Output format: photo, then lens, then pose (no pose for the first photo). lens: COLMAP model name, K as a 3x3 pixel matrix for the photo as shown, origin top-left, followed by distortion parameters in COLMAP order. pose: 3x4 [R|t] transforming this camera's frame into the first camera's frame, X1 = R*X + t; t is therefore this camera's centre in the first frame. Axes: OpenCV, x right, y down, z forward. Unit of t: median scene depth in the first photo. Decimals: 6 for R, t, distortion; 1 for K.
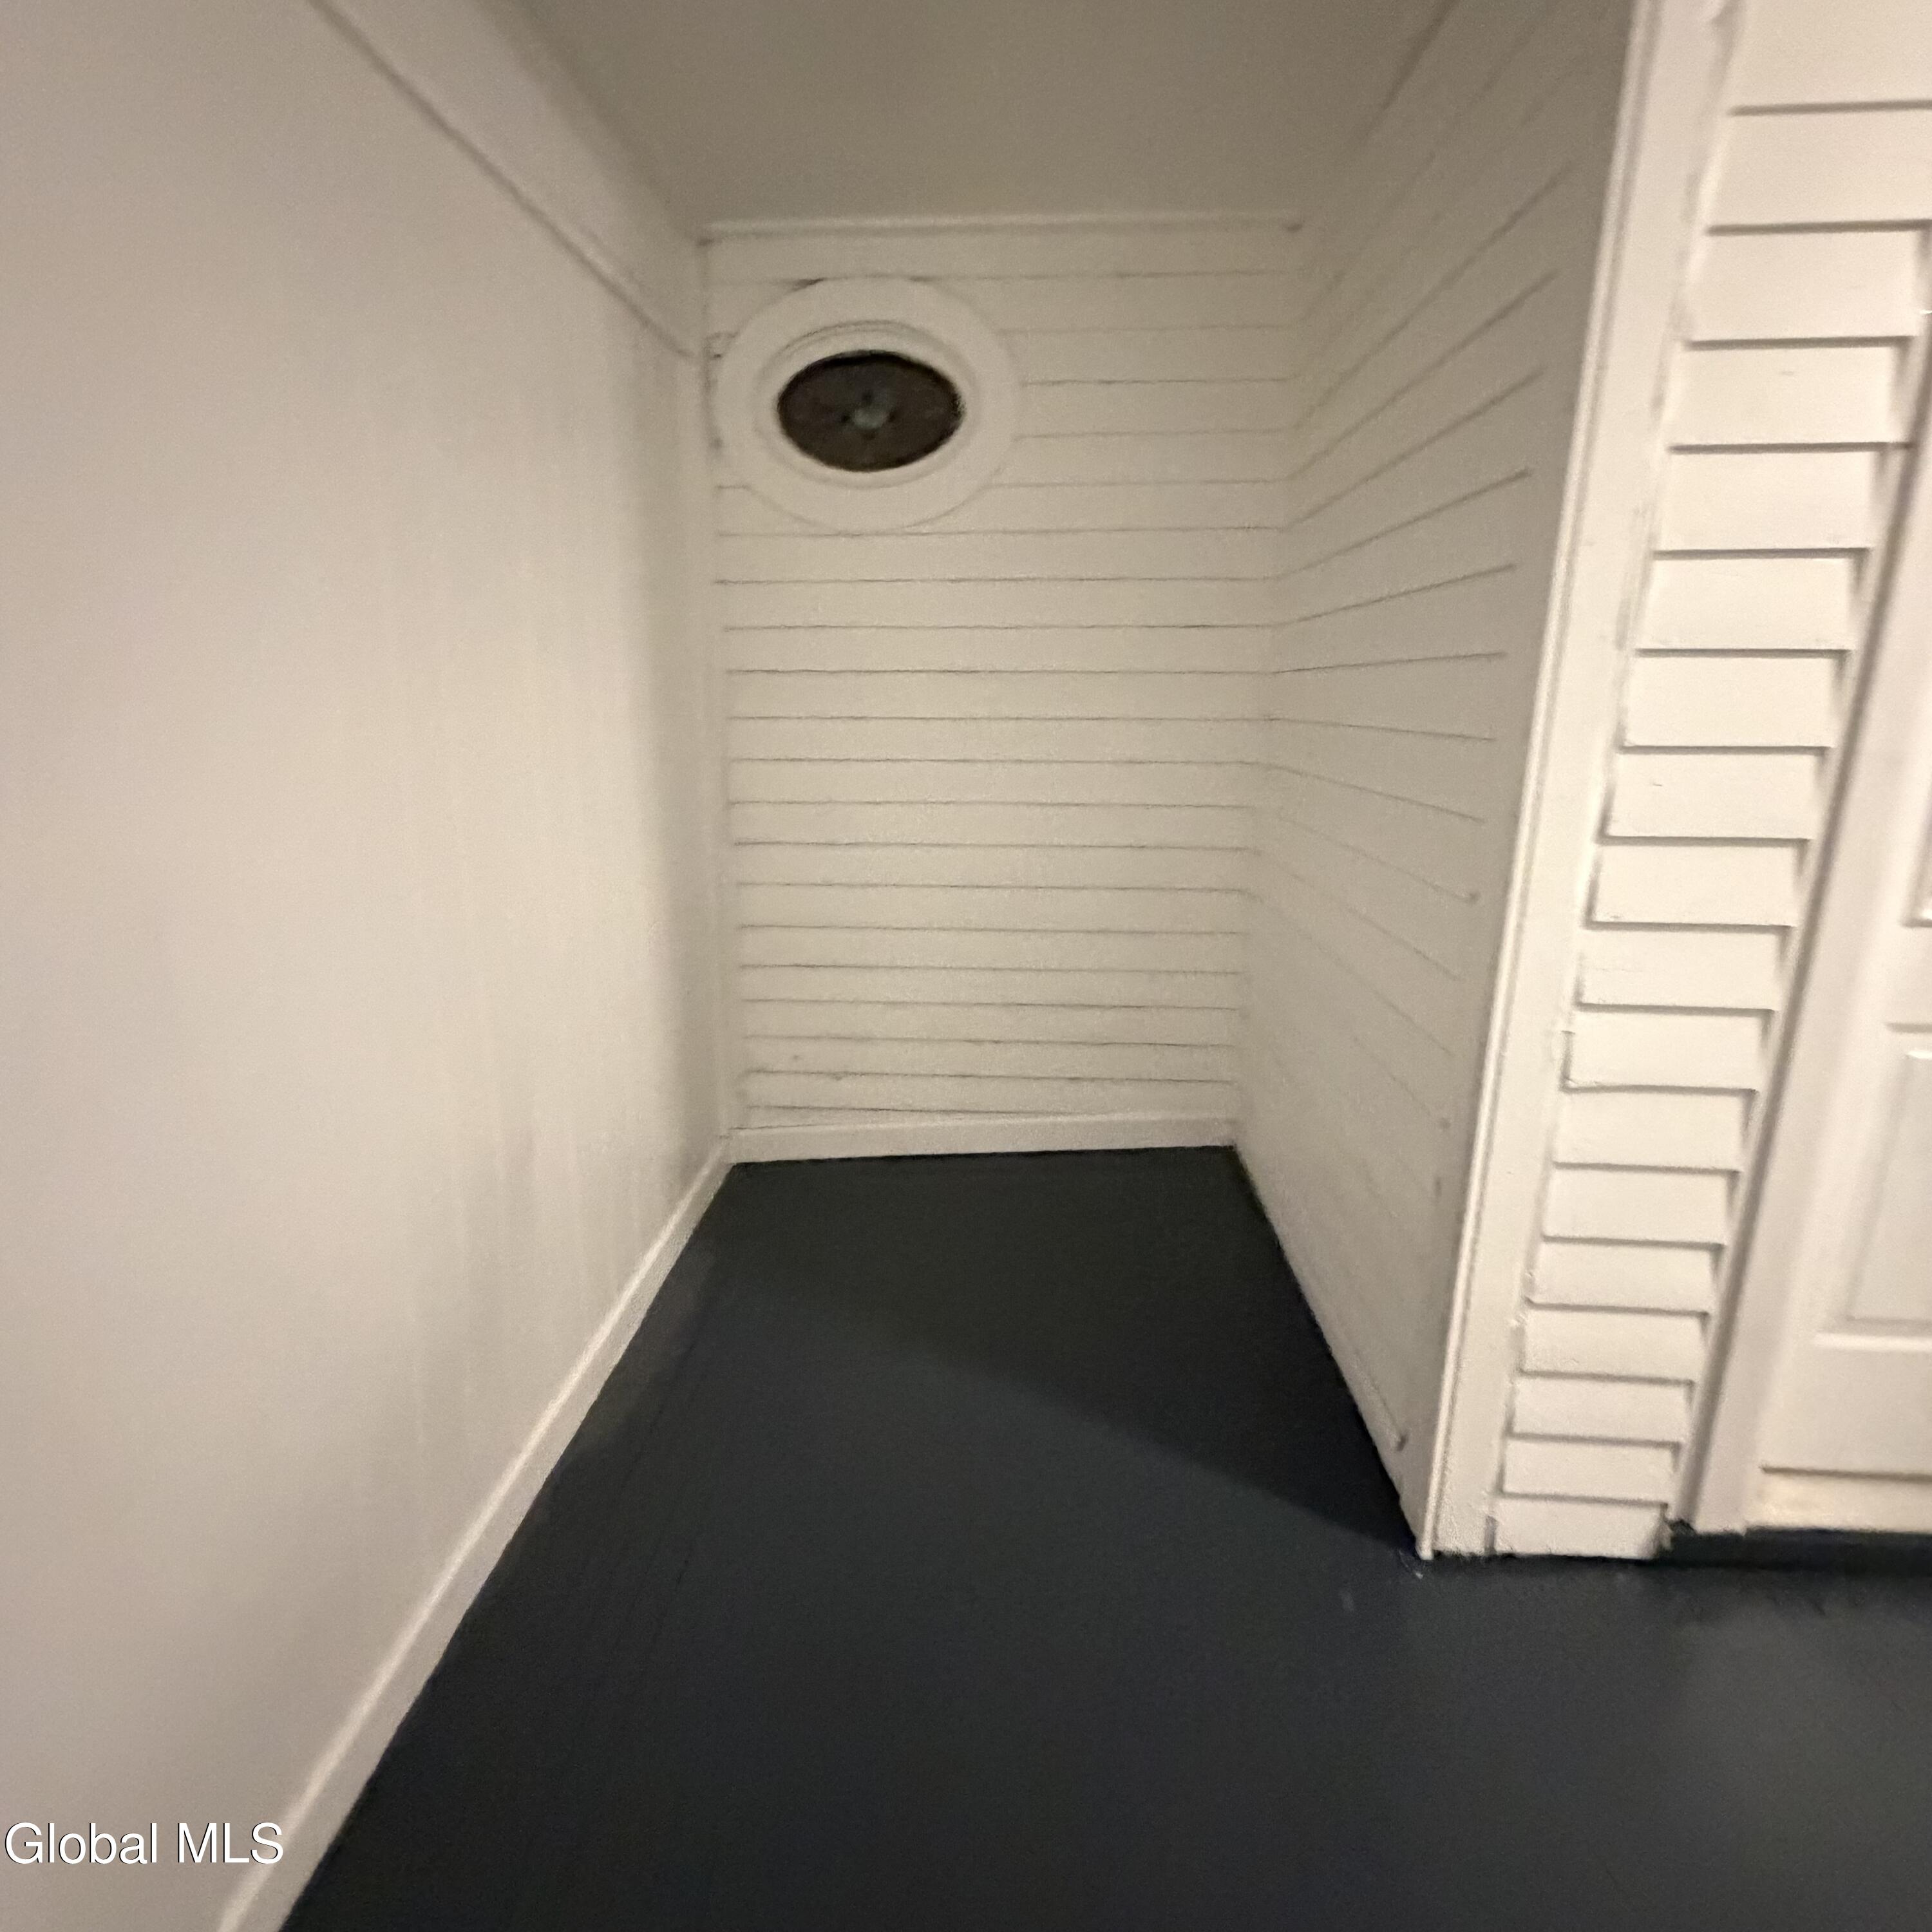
lens RADIAL K [[1030.5, 0, 964.6], [0, 1030.5, 957.2], [0, 0, 1]] dist [0.000462, 0.000492]
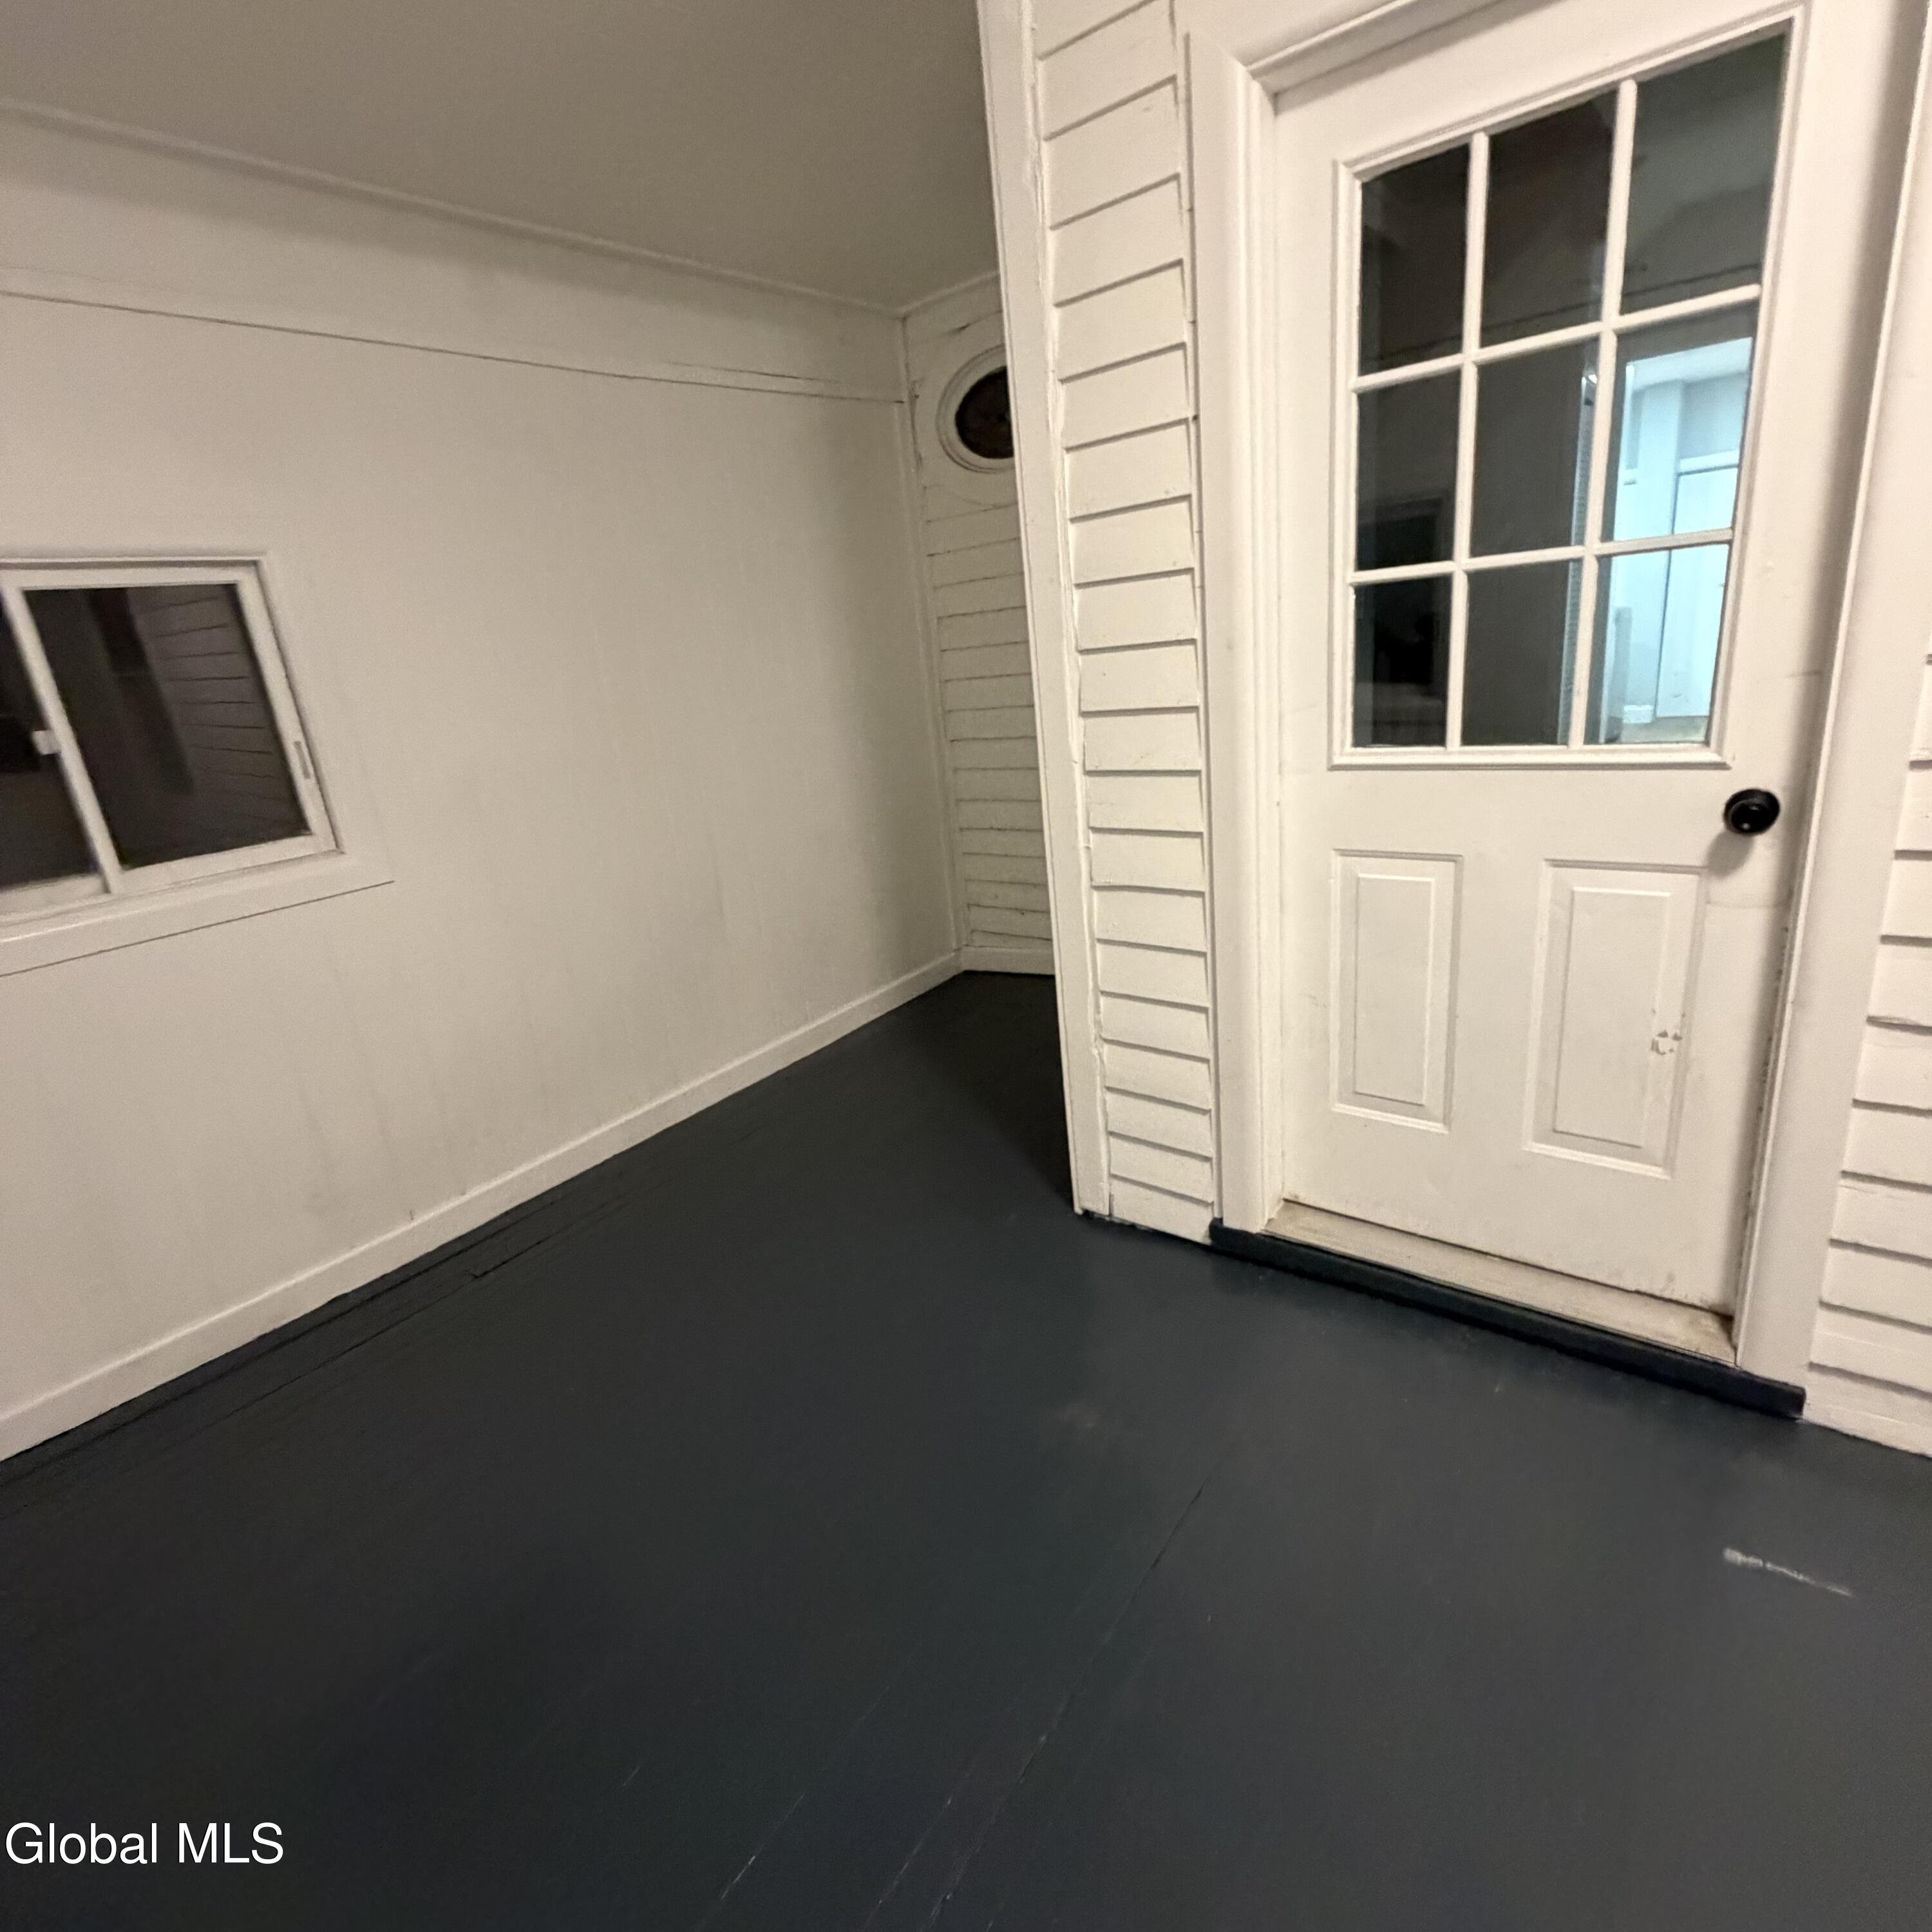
lens RADIAL K [[1030.5, 0, 964.6], [0, 1030.5, 957.2], [0, 0, 1]] dist [0.000462, 0.000492]
pose [[0.805721, 0.088215, -0.585689, 0.742310], [-0.036057, 0.994318, 0.100159, 0.049792], [0.591197, -0.059582, 0.804323, -0.168285]]
